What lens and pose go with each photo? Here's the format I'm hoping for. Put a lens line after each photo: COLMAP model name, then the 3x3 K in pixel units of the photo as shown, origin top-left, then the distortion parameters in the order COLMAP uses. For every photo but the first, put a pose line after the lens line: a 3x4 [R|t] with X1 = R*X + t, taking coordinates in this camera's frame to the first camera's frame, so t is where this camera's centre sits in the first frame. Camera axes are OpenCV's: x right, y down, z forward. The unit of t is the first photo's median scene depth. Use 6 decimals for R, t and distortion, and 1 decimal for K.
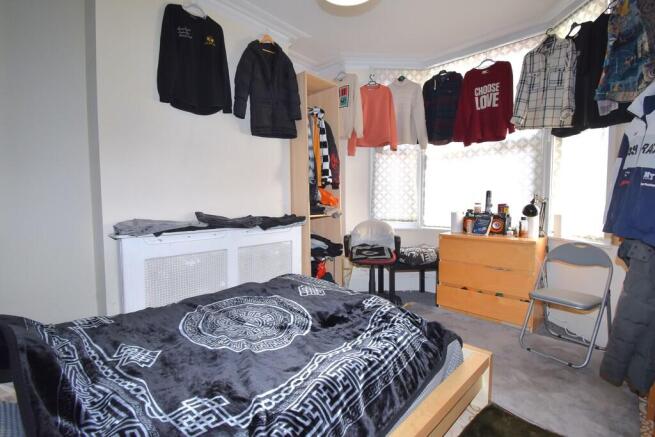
lens RADIAL K [[294.3, 0, 316.1], [0, 294.3, 220.1], [0, 0, 1]] dist [0.020207, -0.026088]
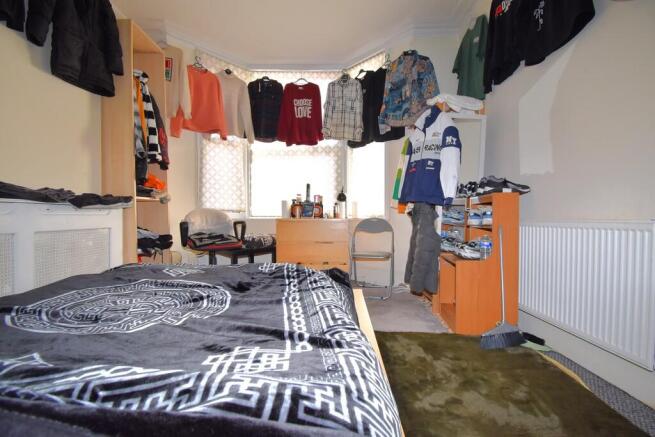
lens RADIAL K [[294.3, 0, 316.1], [0, 294.3, 220.1], [0, 0, 1]] dist [0.020207, -0.026088]
pose [[0.725878, 0.005639, 0.687800, -0.221163], [0.030404, 0.998726, -0.040275, 0.096738], [-0.687151, 0.050146, 0.724782, 0.093646]]
